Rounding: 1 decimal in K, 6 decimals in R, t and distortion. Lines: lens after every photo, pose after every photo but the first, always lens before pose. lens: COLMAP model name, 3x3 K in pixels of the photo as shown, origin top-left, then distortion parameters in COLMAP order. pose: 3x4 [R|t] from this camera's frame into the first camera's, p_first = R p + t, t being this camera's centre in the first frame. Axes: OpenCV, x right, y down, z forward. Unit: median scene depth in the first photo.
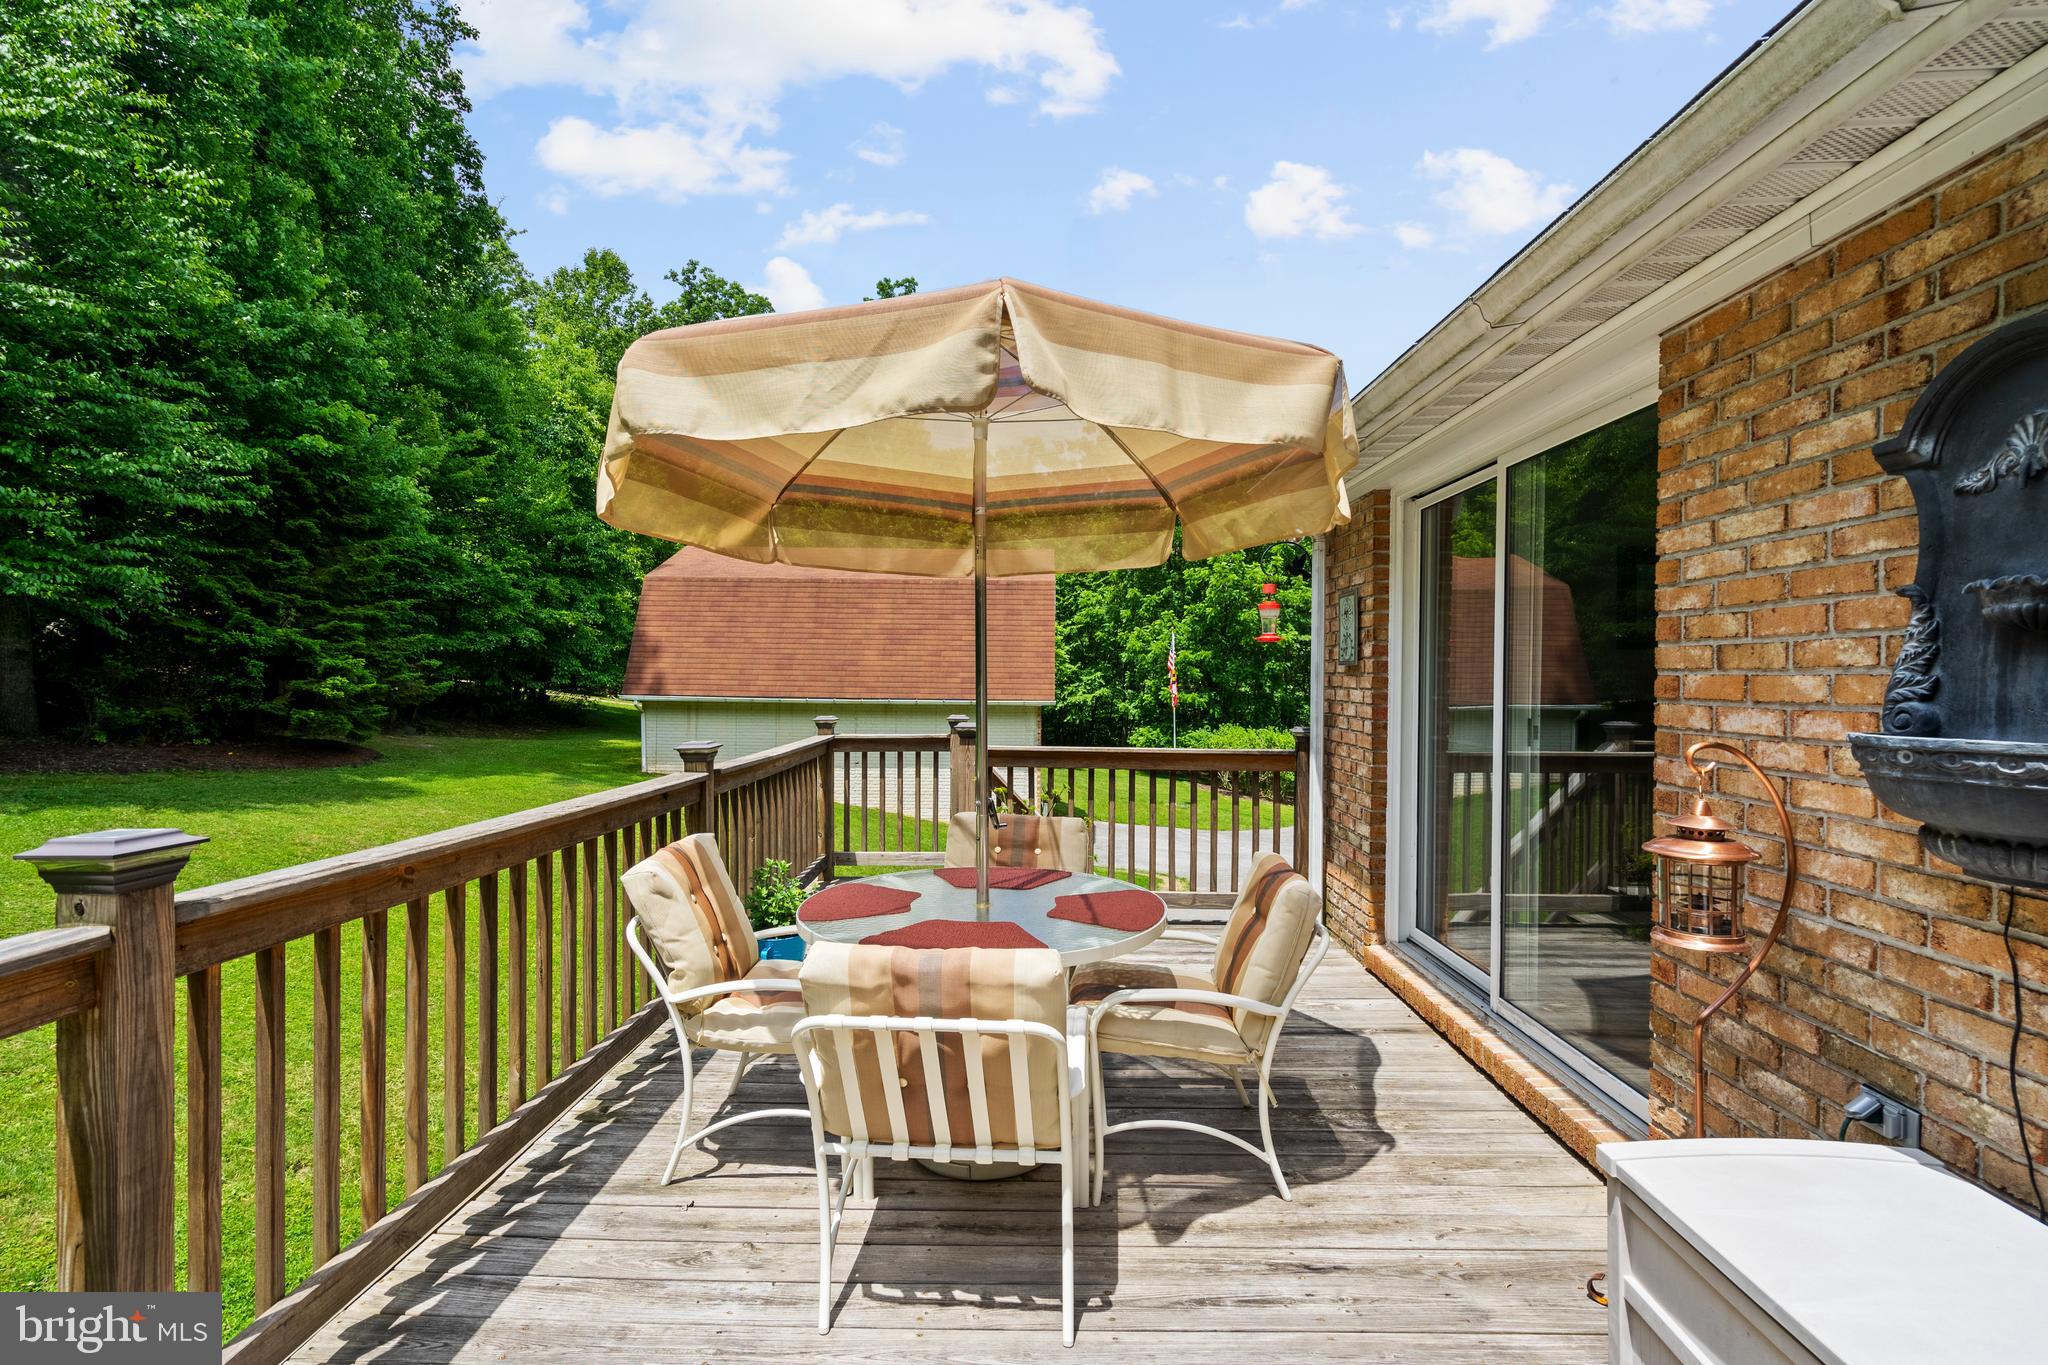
lens RADIAL K [[931.9, 0, 1027.8], [0, 931.9, 680.5], [0, 0, 1]] dist [-0.003115, -0.000015]
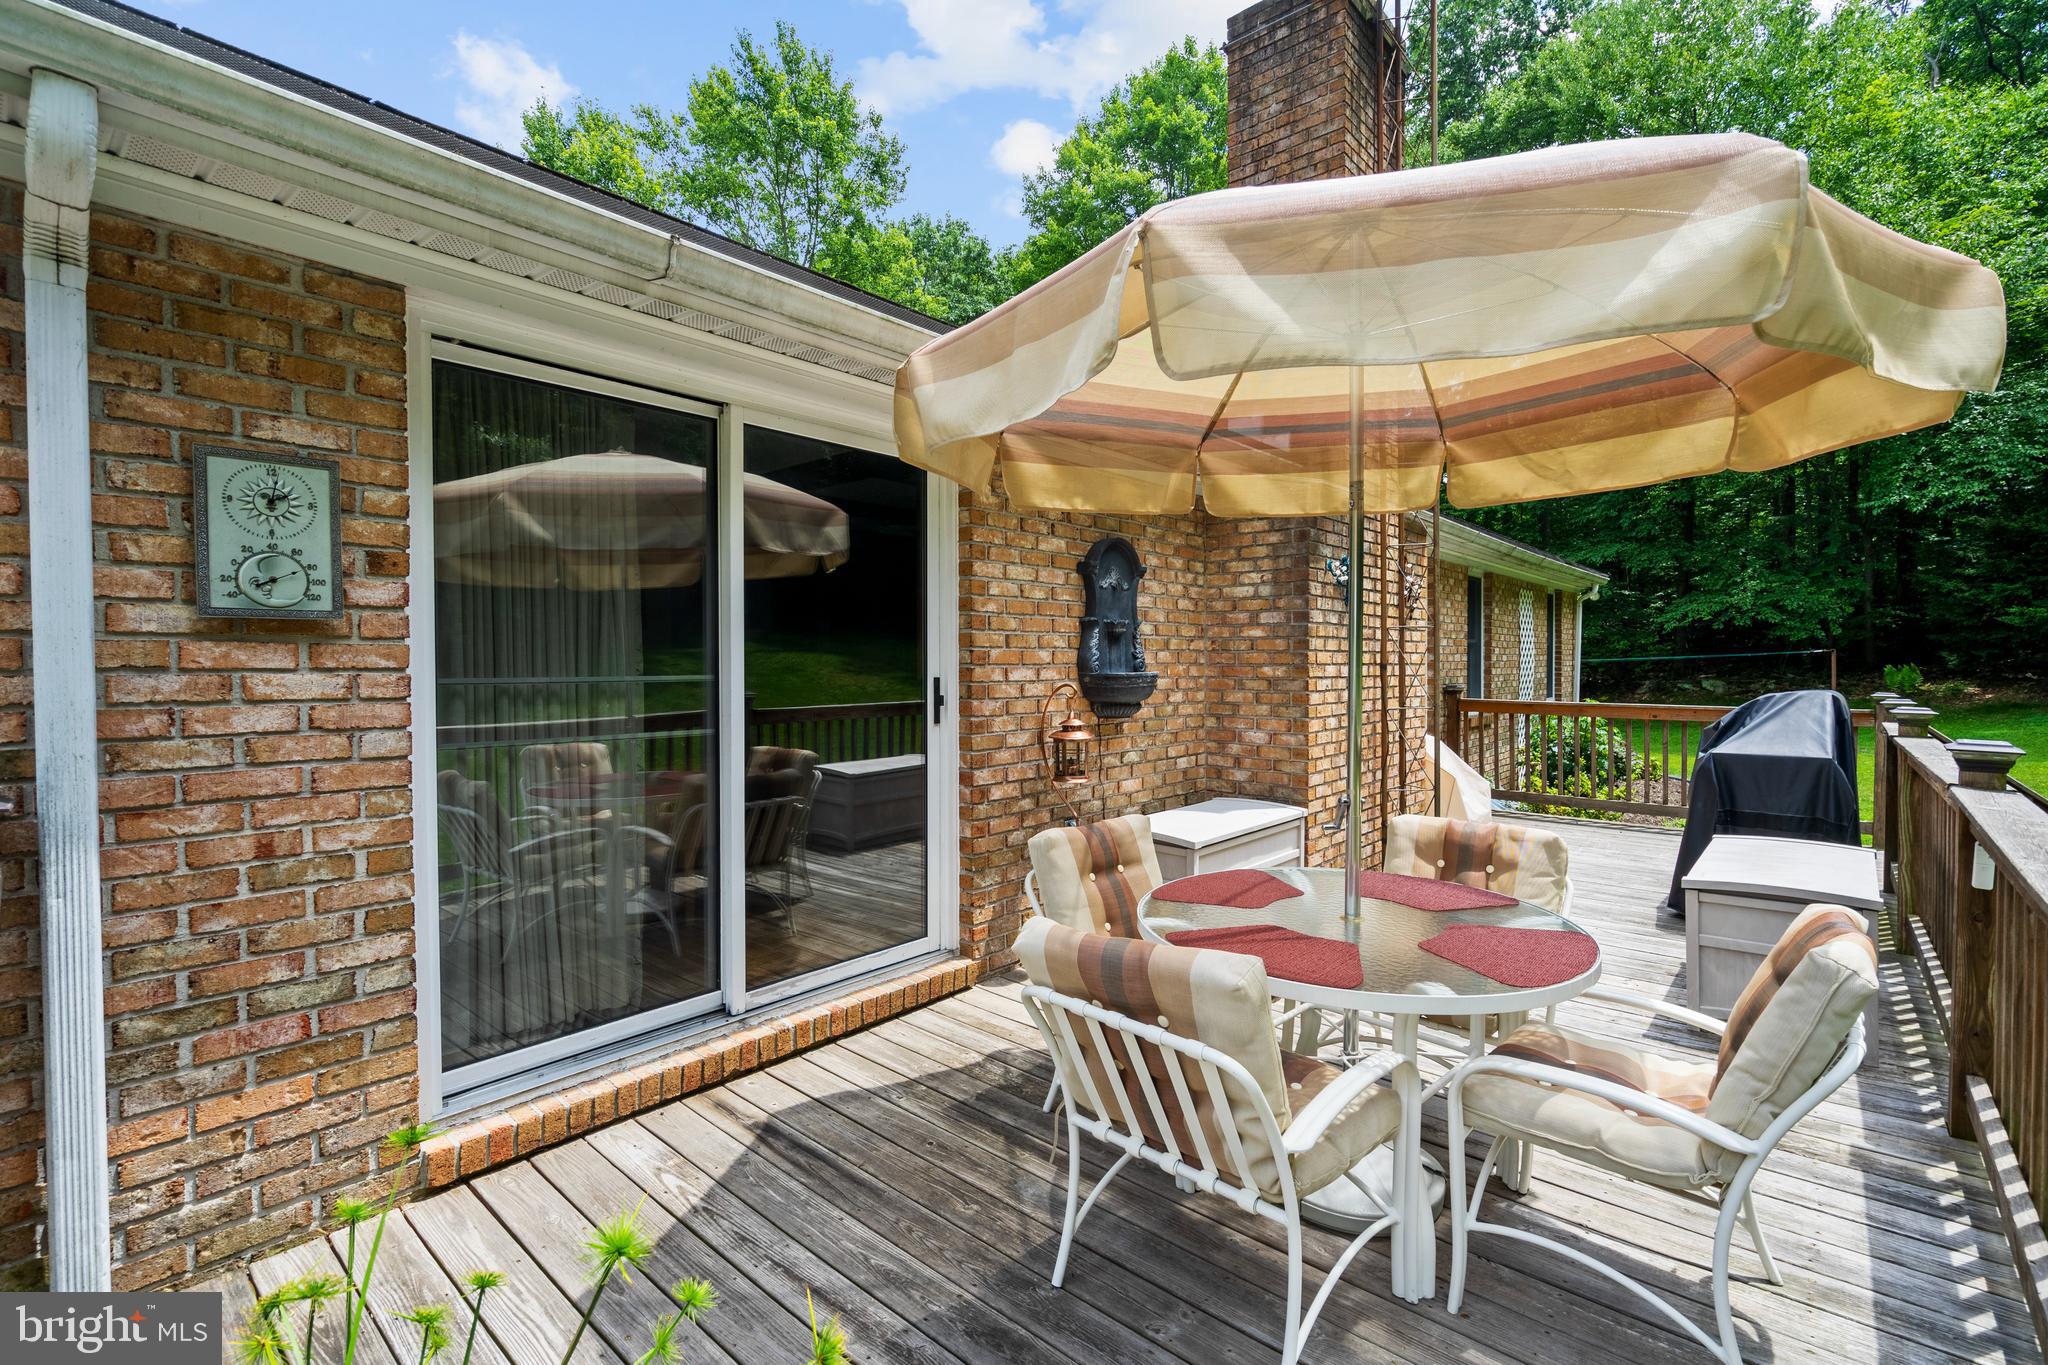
lens RADIAL K [[931.9, 0, 1028.2], [0, 931.9, 684.8], [0, 0, 1]] dist [-0.003115, -0.000015]
pose [[-0.758522, -0.019388, 0.651359, -0.506857], [0.001780, 0.999492, 0.031824, 0.003965], [-0.651645, 0.025298, -0.758102, 2.453090]]
